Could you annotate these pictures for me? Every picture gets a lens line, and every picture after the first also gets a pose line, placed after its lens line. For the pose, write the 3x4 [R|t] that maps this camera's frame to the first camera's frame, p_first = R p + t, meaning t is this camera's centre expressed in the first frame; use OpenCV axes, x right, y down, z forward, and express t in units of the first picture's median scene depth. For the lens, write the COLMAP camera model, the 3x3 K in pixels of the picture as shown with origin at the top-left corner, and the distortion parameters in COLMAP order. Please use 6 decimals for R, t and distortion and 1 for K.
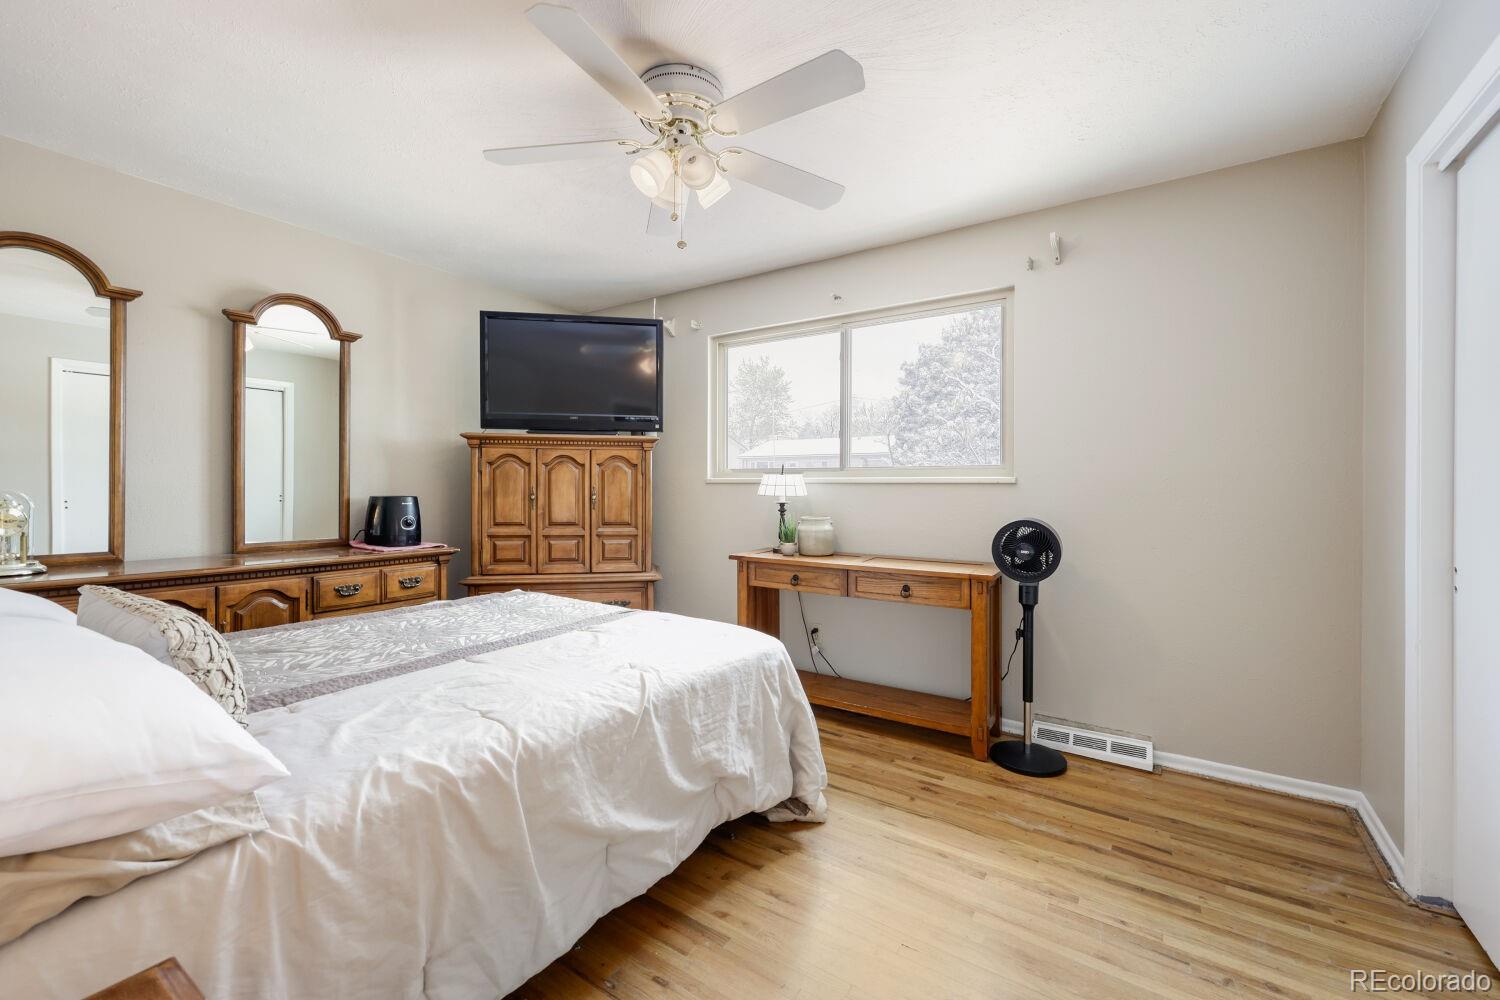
lens RADIAL K [[609.6, 0, 746.0], [0, 609.6, 489.5], [0, 0, 1]] dist [-0.004078, -0.000514]
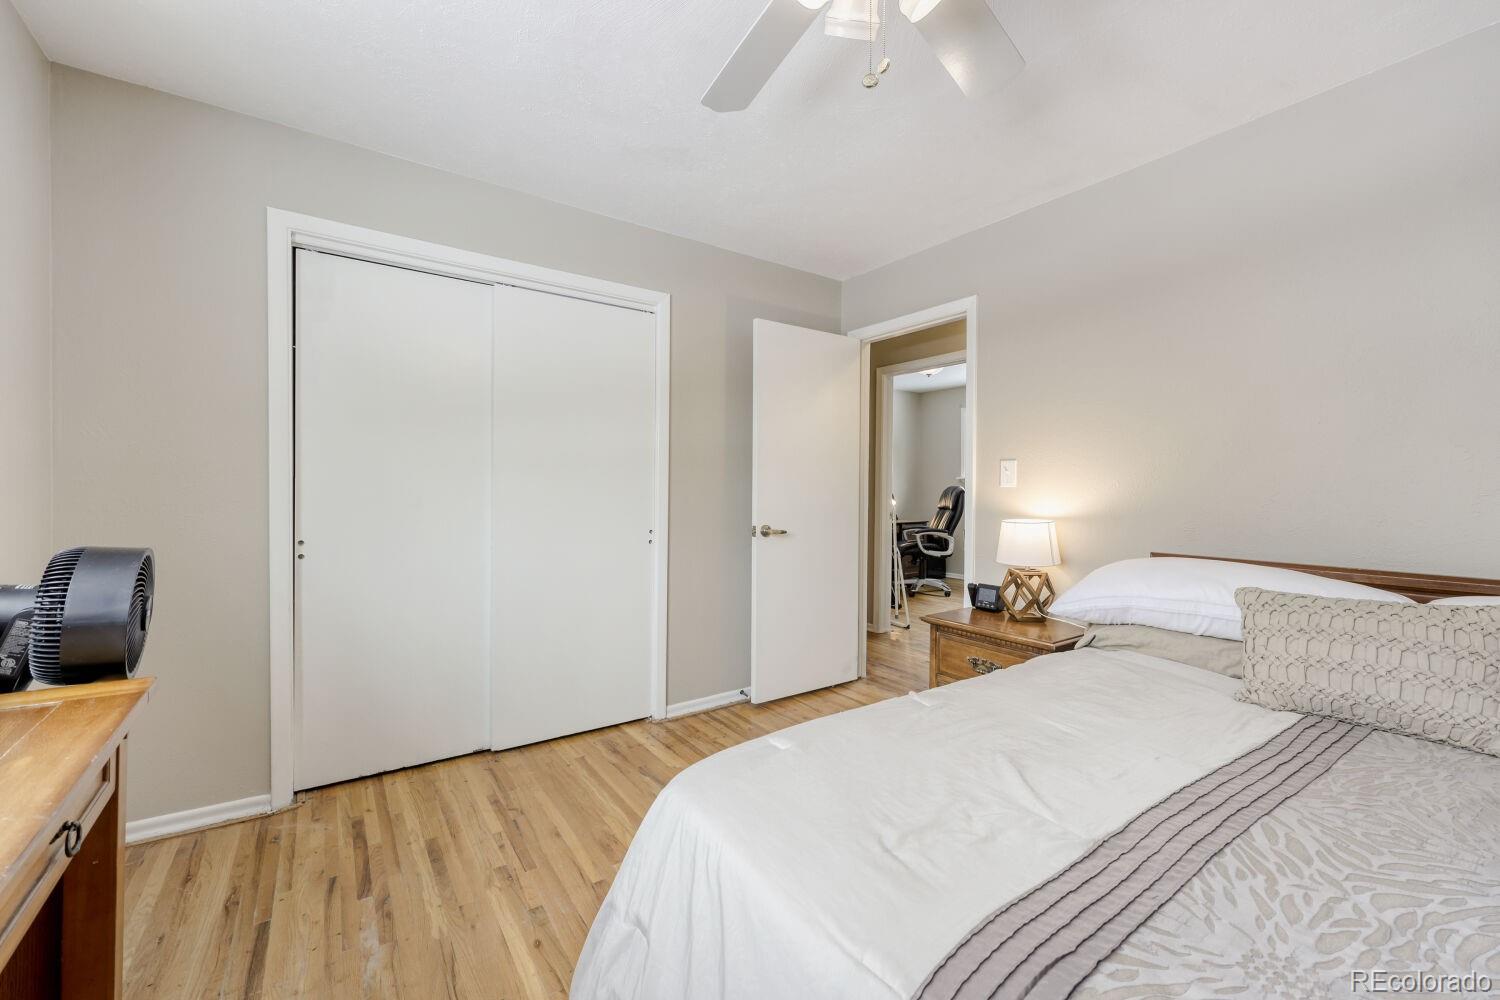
lens RADIAL K [[609.6, 0, 743.6], [0, 609.6, 491.2], [0, 0, 1]] dist [-0.004078, -0.000514]
pose [[-0.931855, -0.021085, 0.362217, -0.222263], [-0.015048, 0.999697, 0.019480, -0.022416], [-0.362518, 0.012702, -0.931890, 1.718085]]
